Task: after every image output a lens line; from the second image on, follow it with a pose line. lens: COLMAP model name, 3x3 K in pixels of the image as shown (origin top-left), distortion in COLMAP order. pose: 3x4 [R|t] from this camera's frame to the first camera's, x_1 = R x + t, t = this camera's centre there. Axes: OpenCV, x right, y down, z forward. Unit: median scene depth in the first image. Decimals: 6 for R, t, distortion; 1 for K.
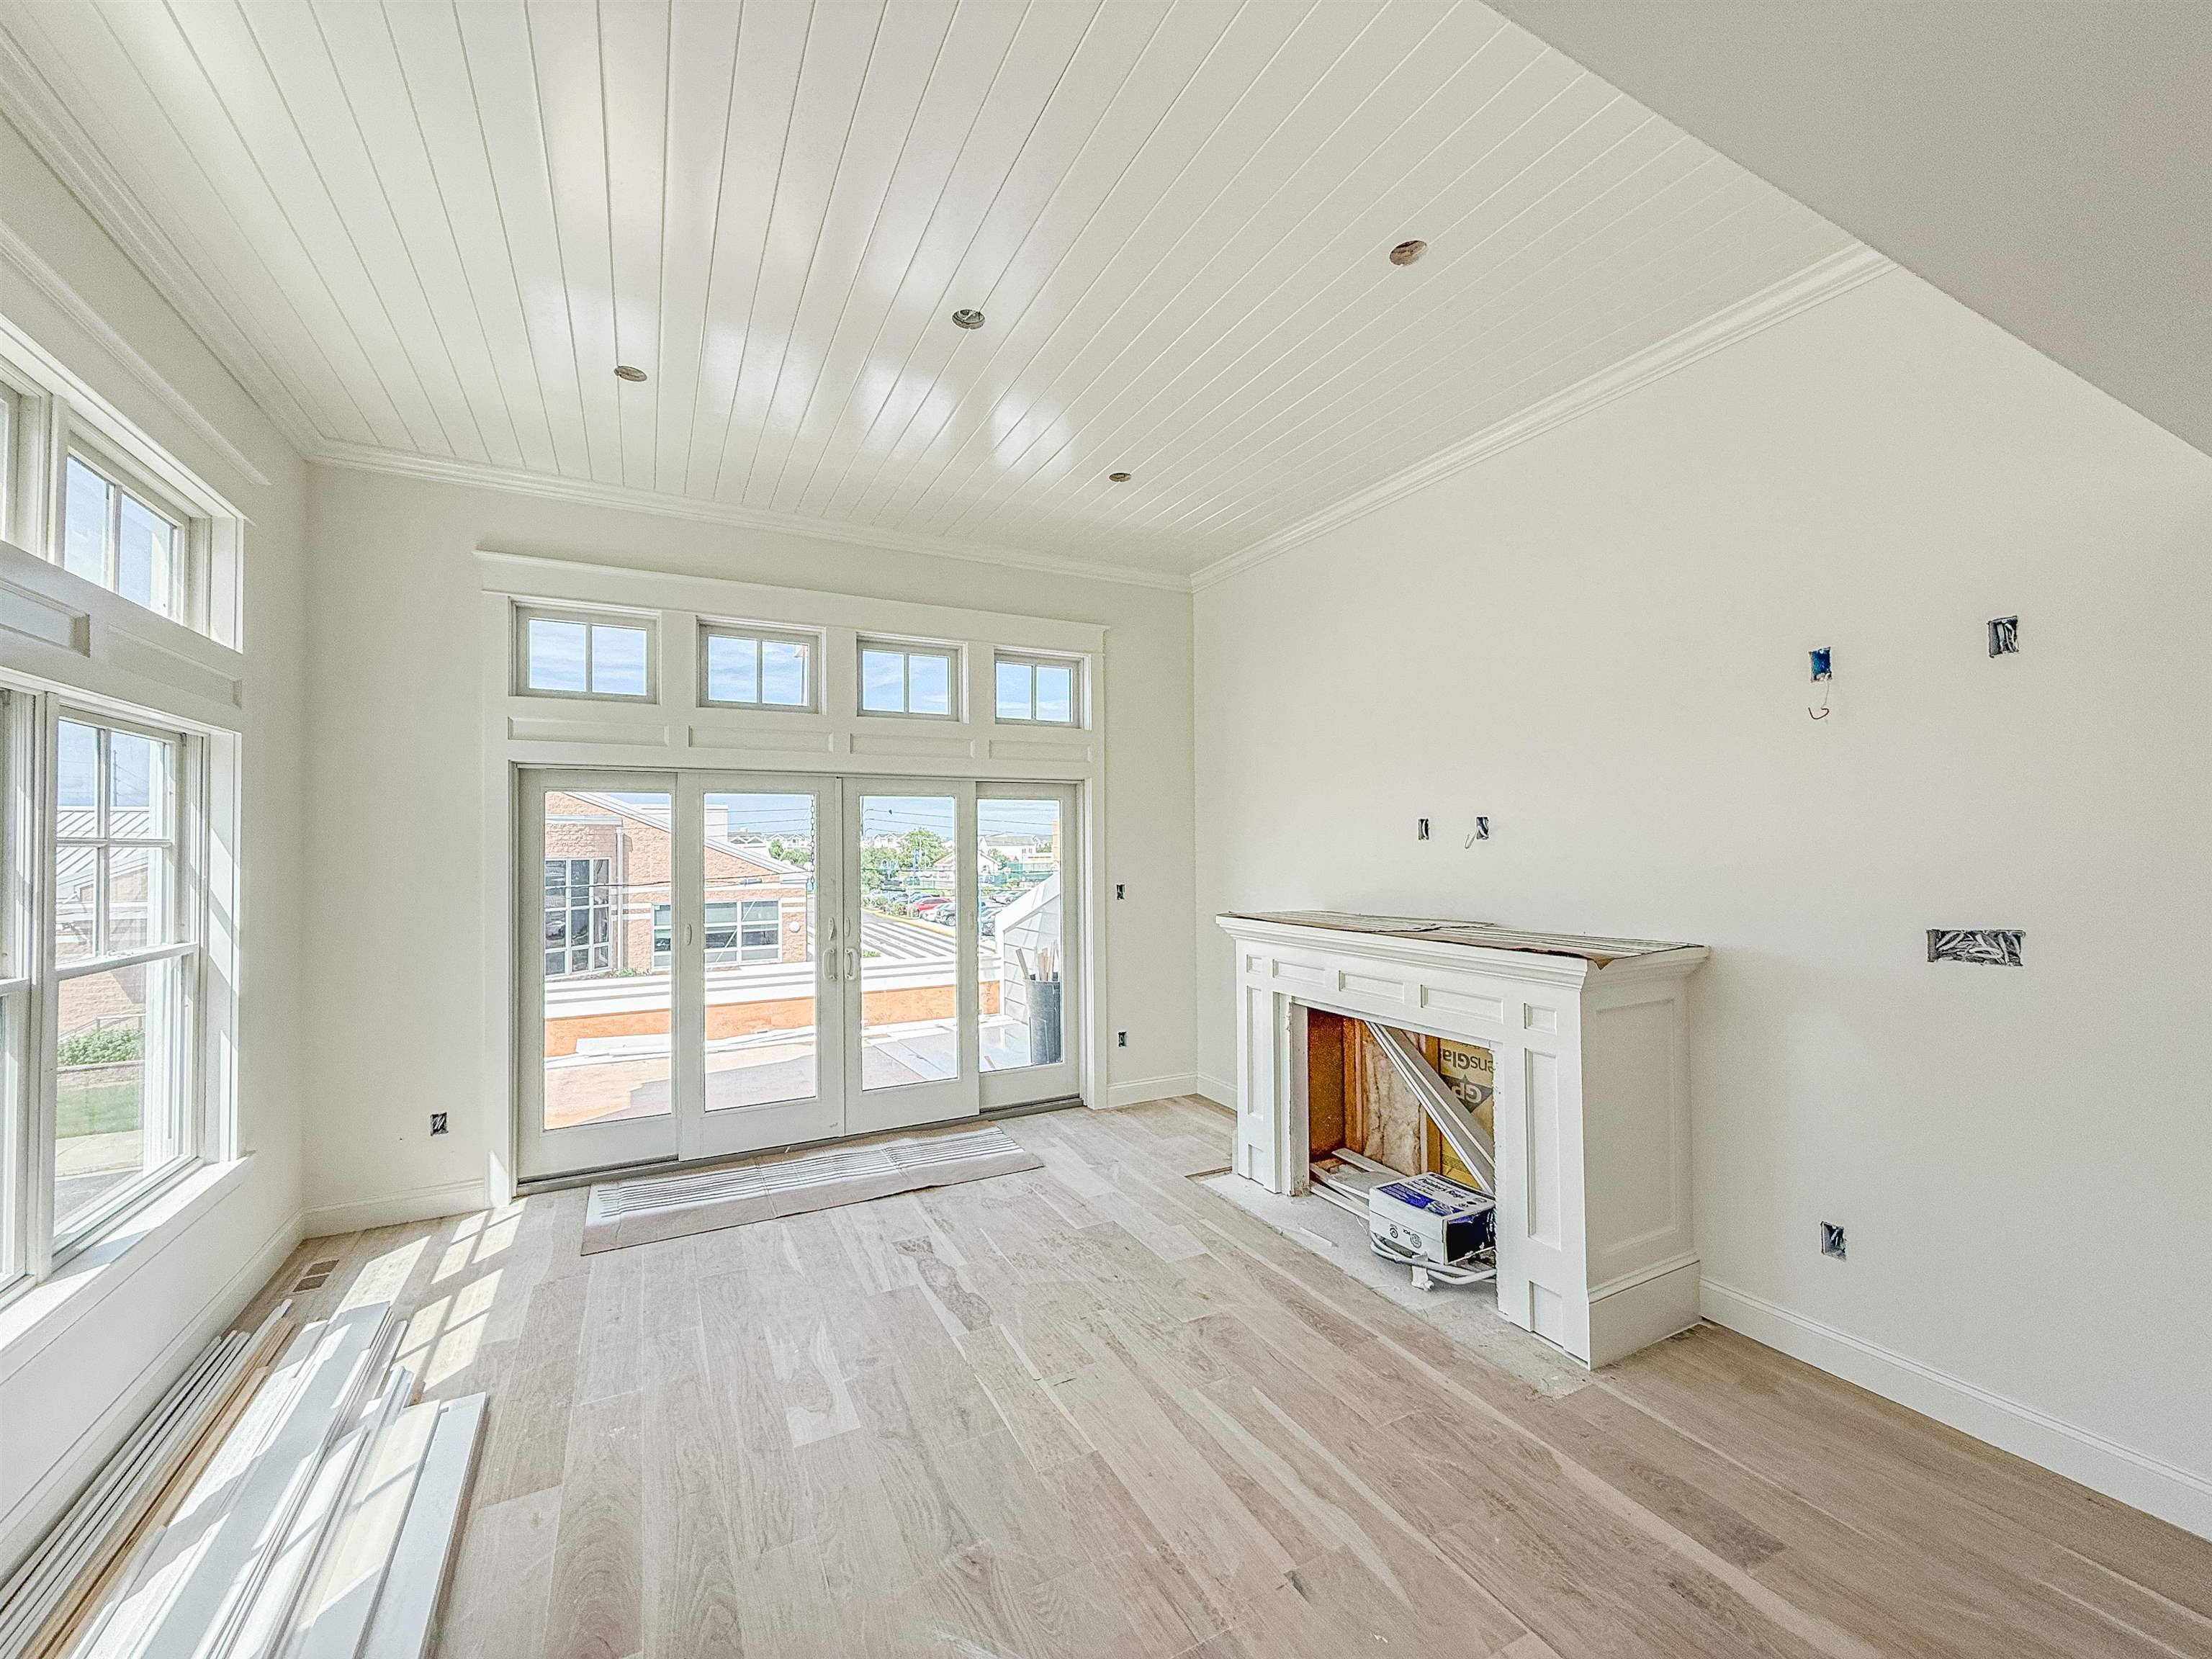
lens RADIAL K [[885.6, 0, 1105.7], [0, 885.6, 829.4], [0, 0, 1]] dist [0.003380, 0.000377]
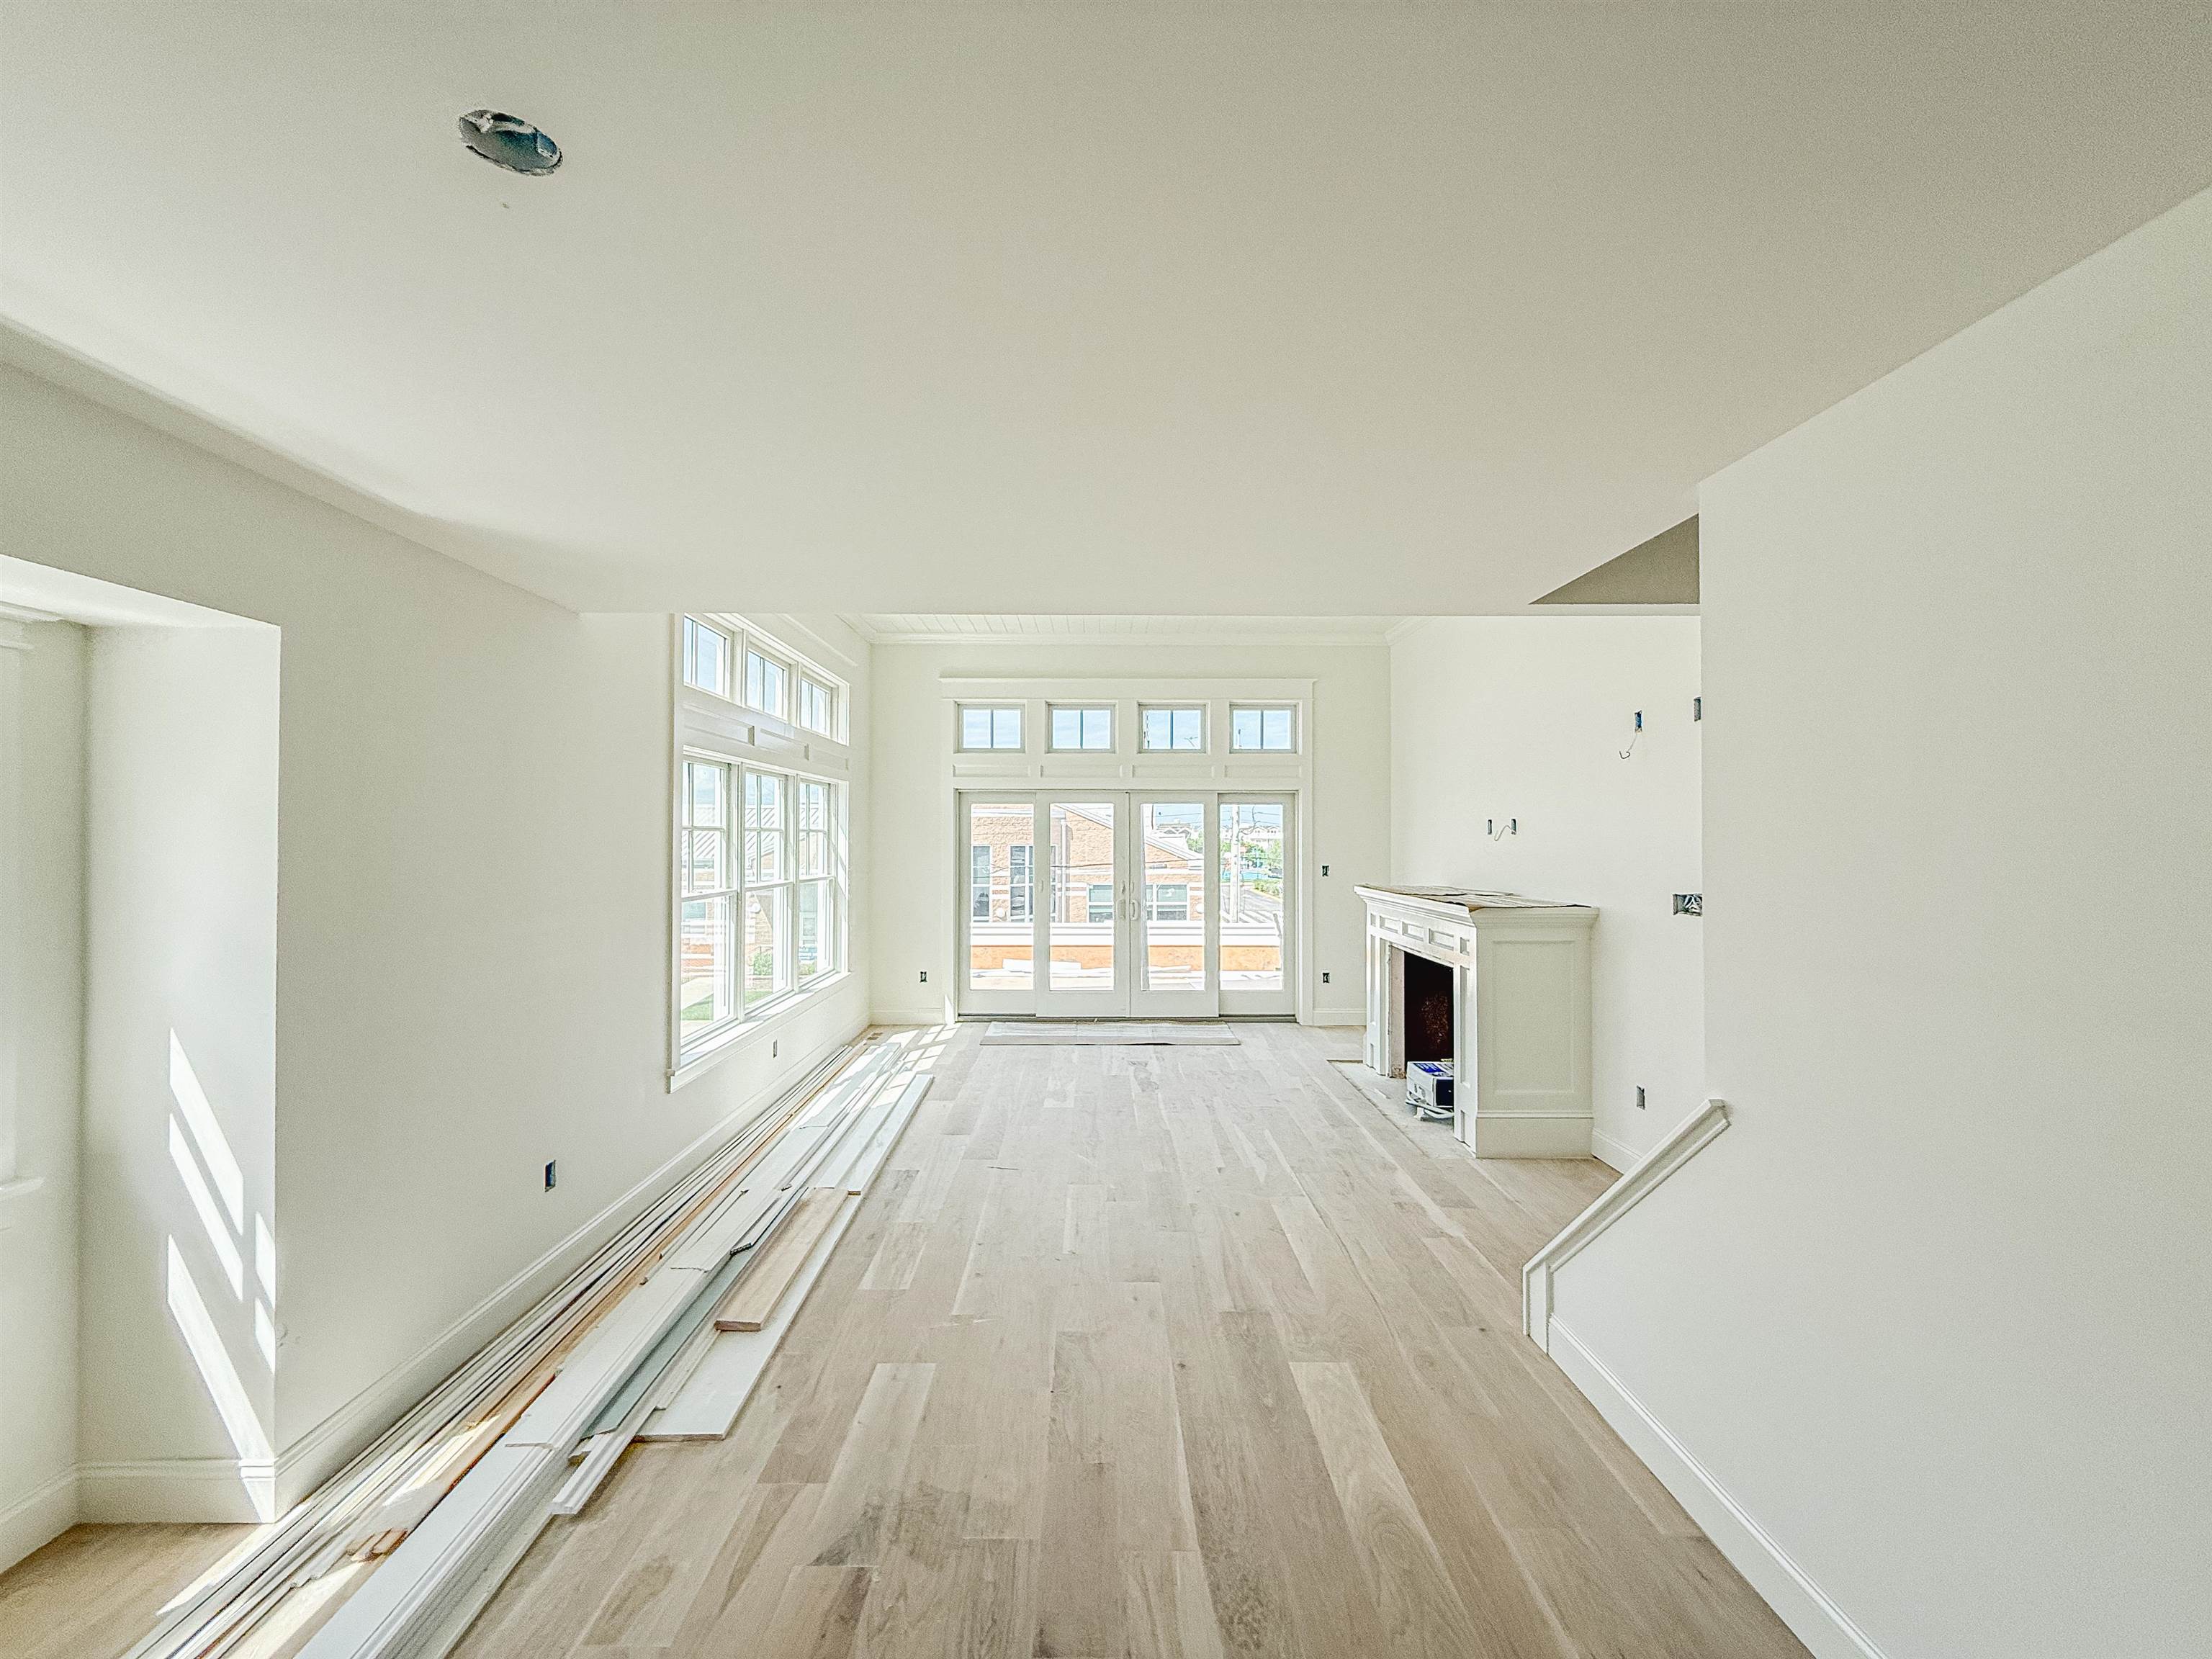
lens RADIAL K [[885.6, 0, 1109.6], [0, 885.6, 829.7], [0, 0, 1]] dist [0.003380, 0.000377]
pose [[0.895021, 0.006226, -0.445980, 0.438838], [-0.001685, 0.999943, 0.010578, -0.010140], [0.446020, -0.008716, 0.894981, -0.505681]]
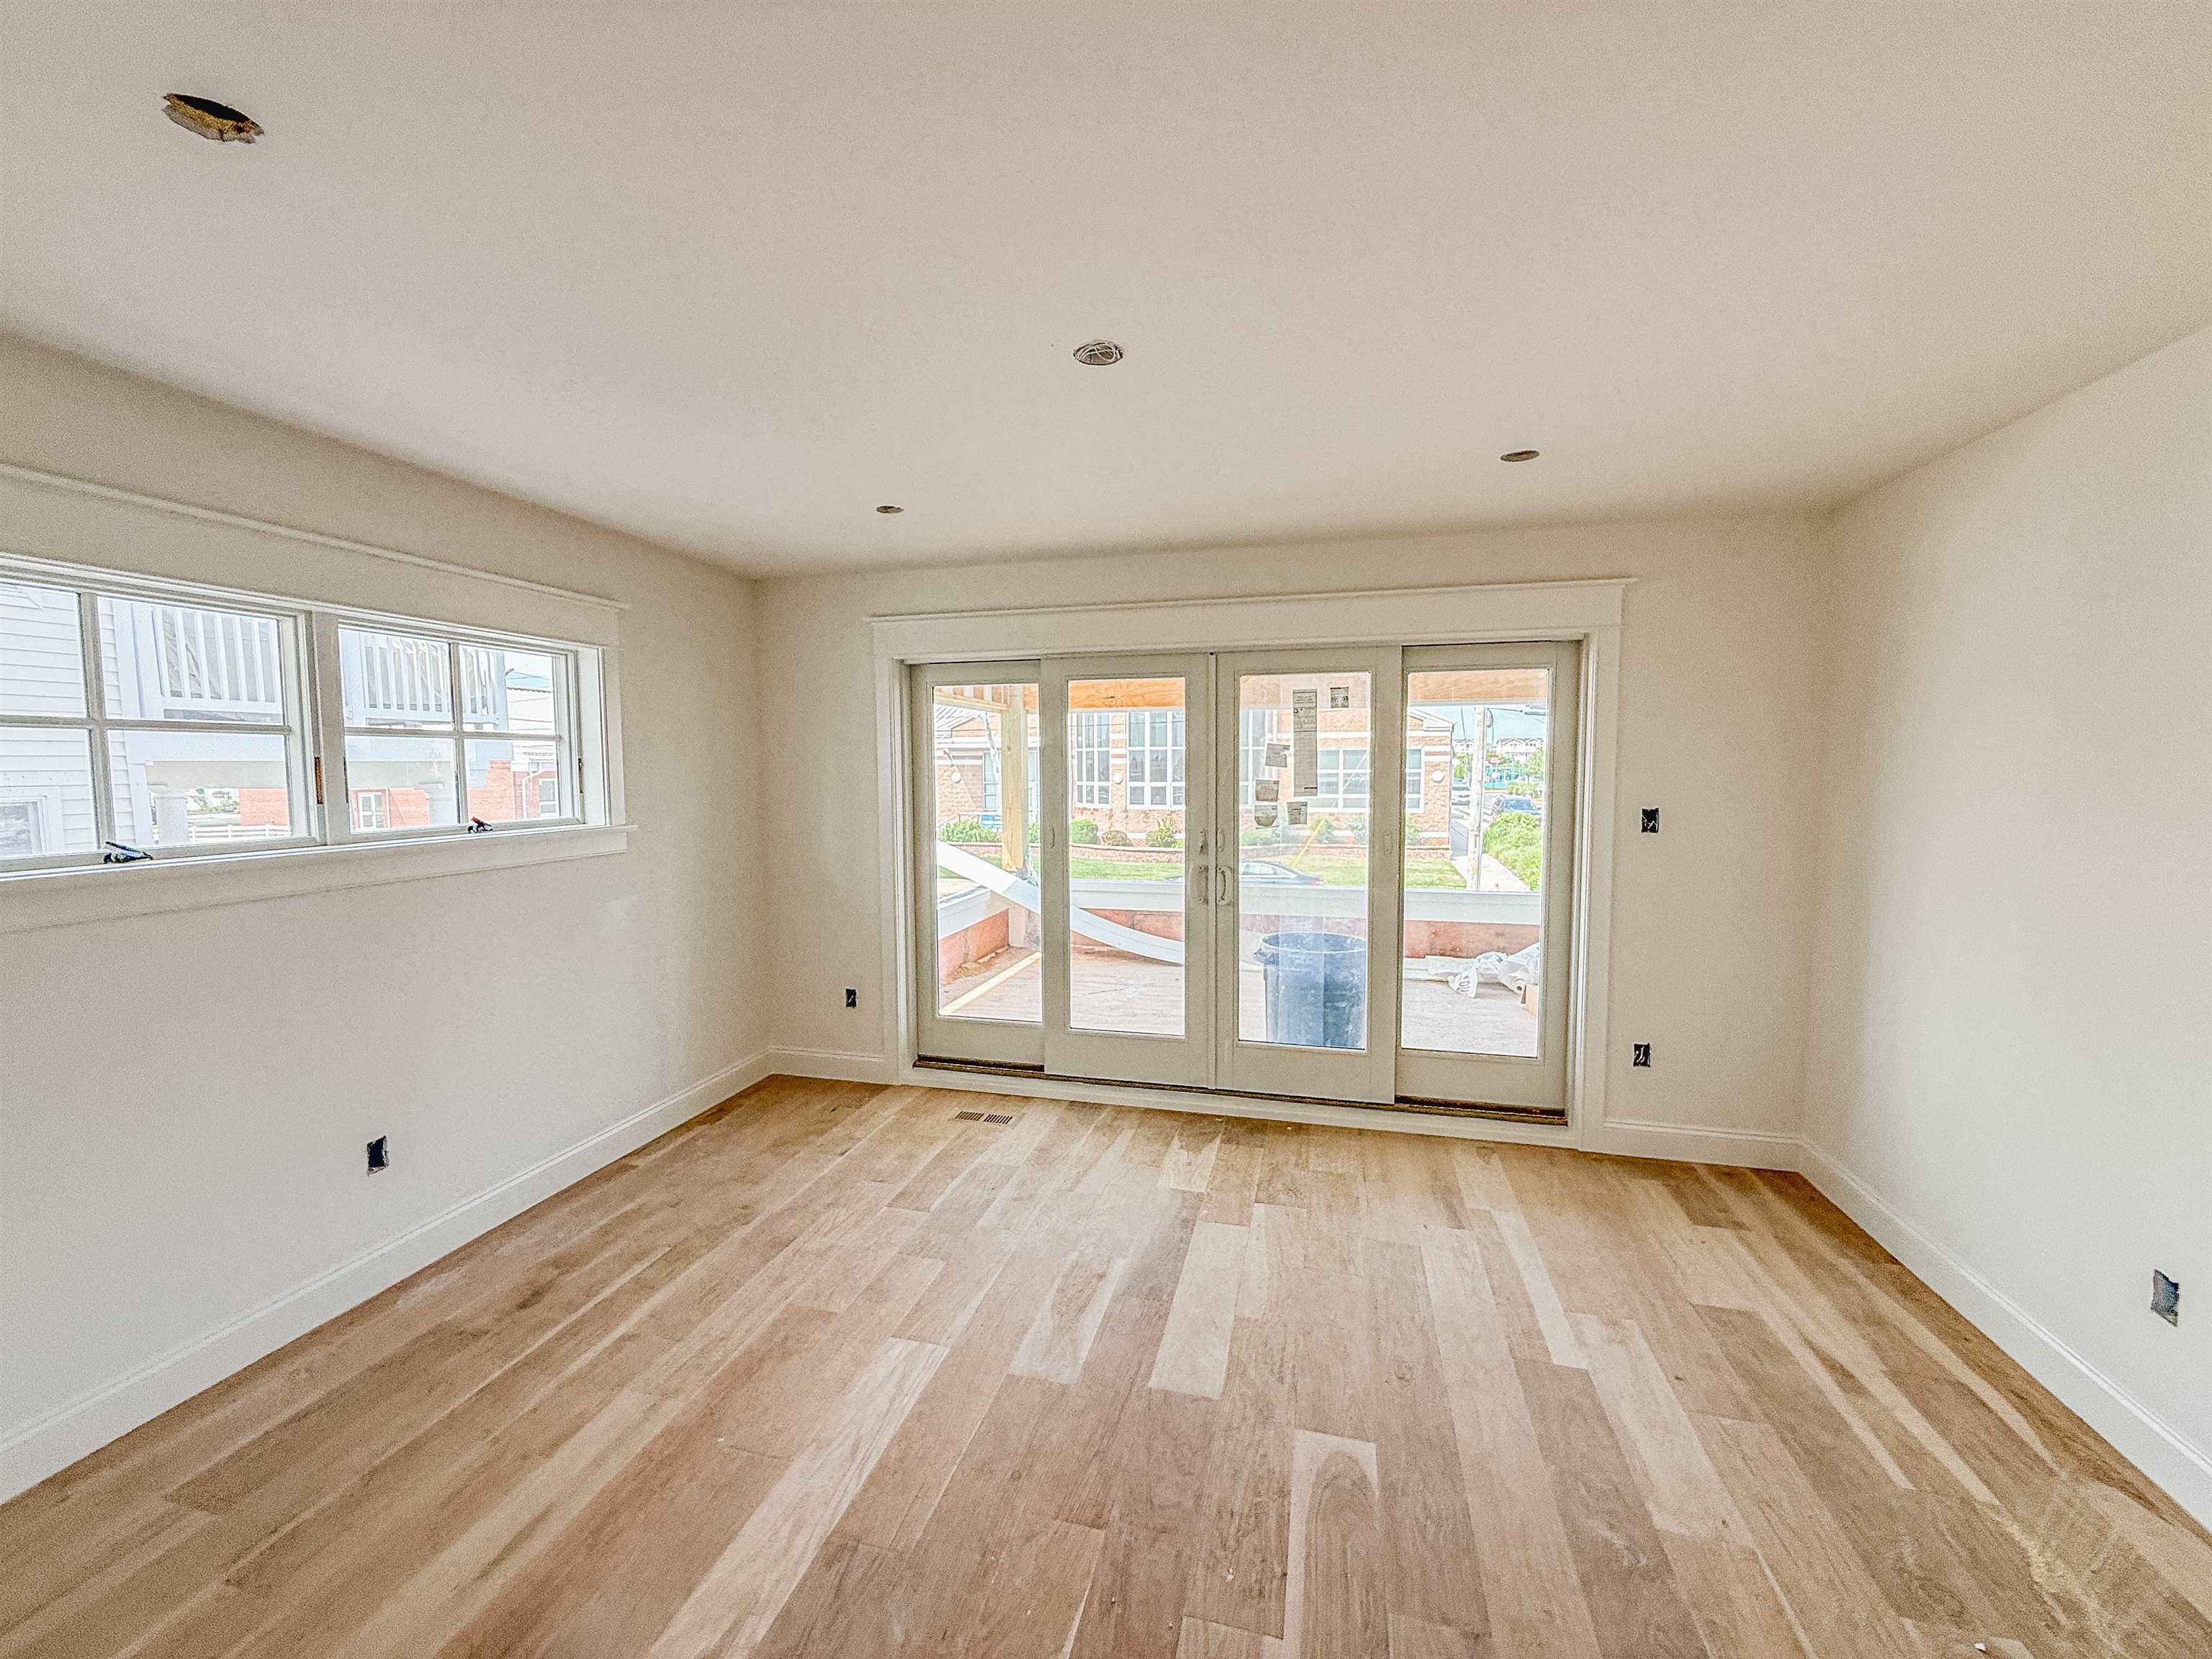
lens RADIAL K [[885.6, 0, 1094.6], [0, 885.6, 842.6], [0, 0, 1]] dist [0.003380, 0.000377]
pose [[0.729545, 0.062964, -0.681028, 0.207956], [0.010625, 0.994590, 0.103337, 0.031304], [0.683850, -0.082625, 0.724929, 0.380841]]
